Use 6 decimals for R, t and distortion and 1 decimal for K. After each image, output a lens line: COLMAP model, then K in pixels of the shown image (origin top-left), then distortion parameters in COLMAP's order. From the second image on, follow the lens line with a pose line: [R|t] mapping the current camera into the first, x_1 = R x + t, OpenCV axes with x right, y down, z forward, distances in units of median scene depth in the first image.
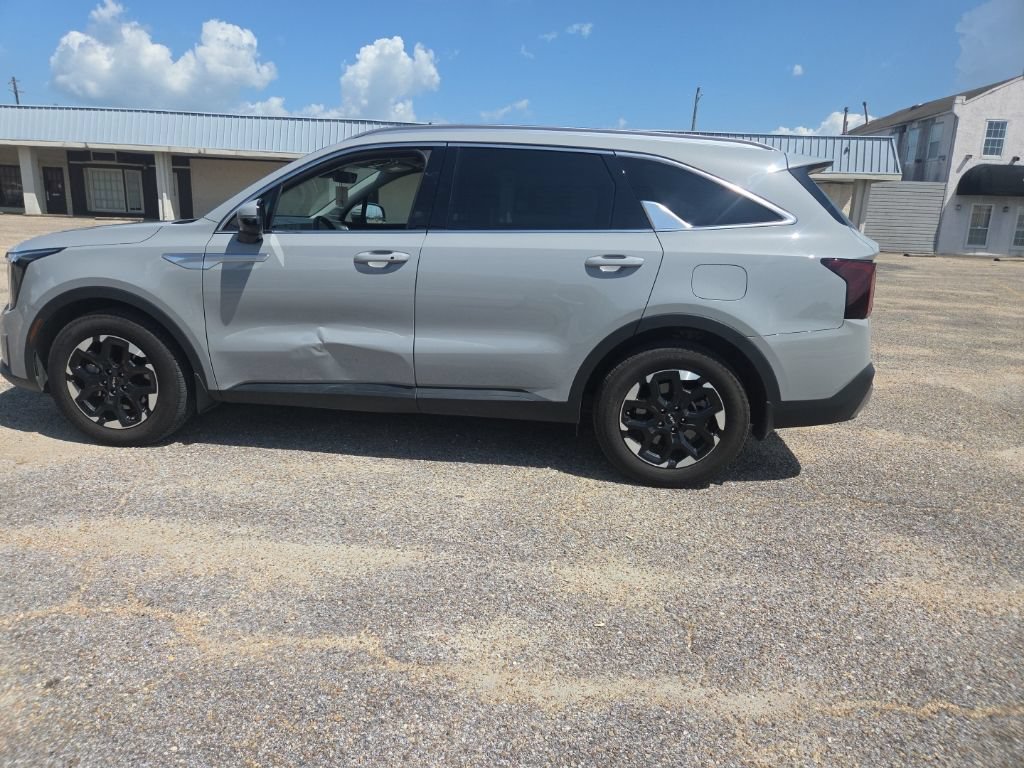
lens RADIAL K [[689.2, 0, 502.4], [0, 689.2, 377.1], [0, 0, 1]] dist [0.062008, -0.053328]
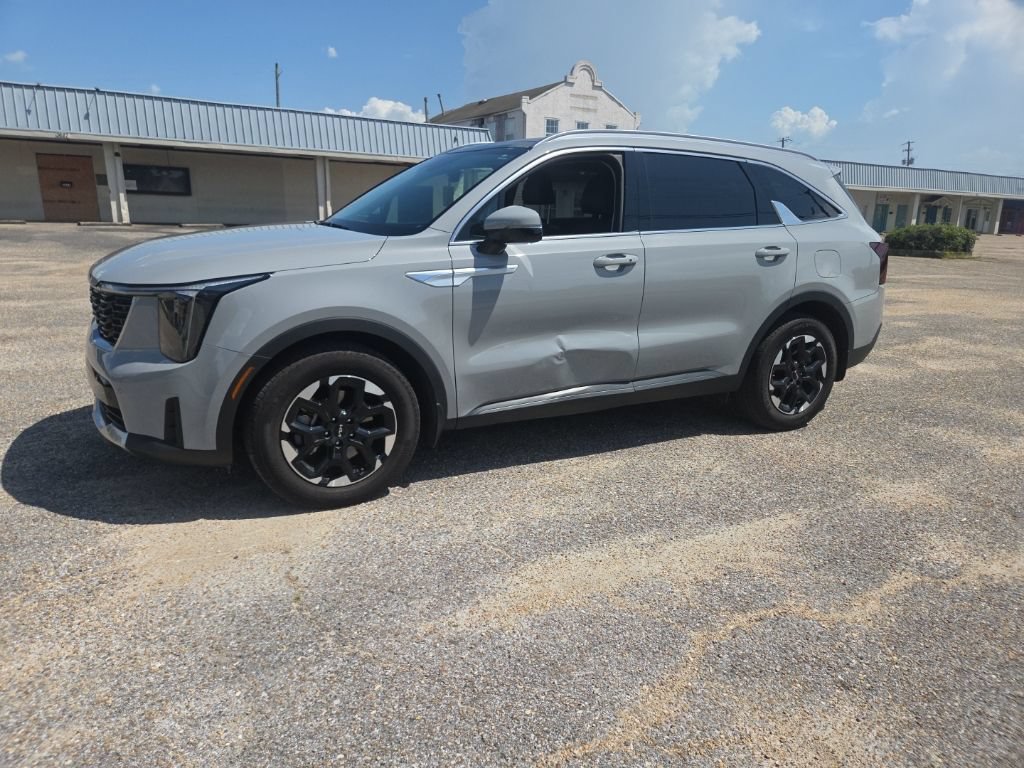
lens RADIAL K [[689.2, 0, 501.9], [0, 689.2, 389.5], [0, 0, 1]] dist [0.062008, -0.053328]
pose [[0.831112, -0.156597, 0.533601, -0.872117], [0.132974, 0.987660, 0.082737, -0.088401], [-0.539972, 0.002192, 0.841680, 0.216385]]
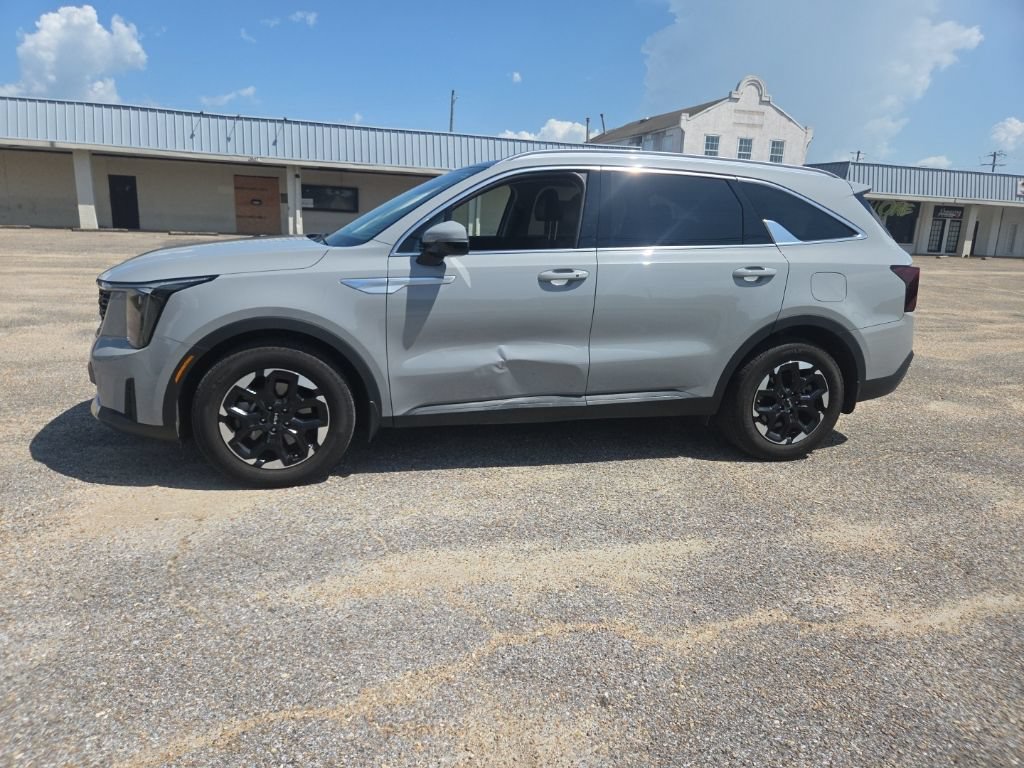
lens RADIAL K [[689.2, 0, 503.2], [0, 689.2, 382.1], [0, 0, 1]] dist [0.062008, -0.053328]
pose [[0.937691, -0.082368, 0.337566, -0.610804], [0.078439, 0.996598, 0.025288, -0.043107], [-0.338501, 0.002766, 0.940962, 0.037798]]
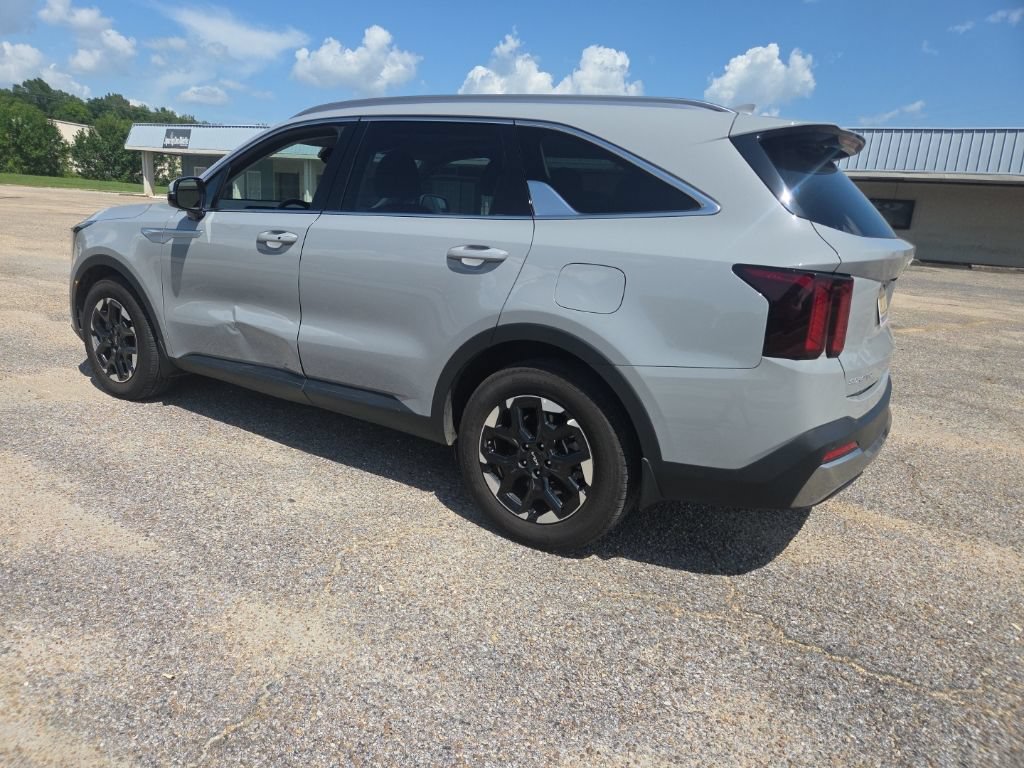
lens RADIAL K [[689.2, 0, 498.9], [0, 689.2, 370.6], [0, 0, 1]] dist [0.062008, -0.053328]
pose [[0.886781, 0.123379, -0.445418, 0.533510], [-0.134799, 0.990854, 0.006090, -0.036804], [0.442096, 0.054641, 0.895302, 0.276408]]
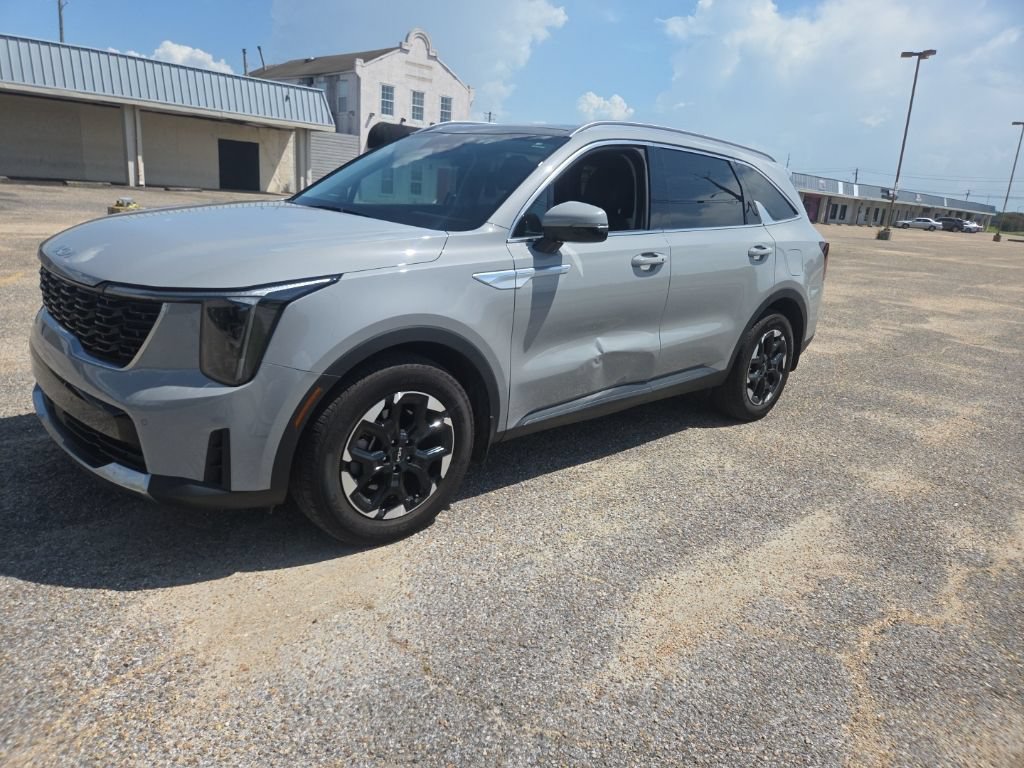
lens RADIAL K [[689.2, 0, 506.5], [0, 689.2, 371.6], [0, 0, 1]] dist [0.062008, -0.053328]
pose [[0.664403, -0.181121, 0.725096, -1.036403], [0.123244, 0.983460, 0.132730, -0.166751], [-0.737143, 0.001178, 0.675736, 0.460808]]
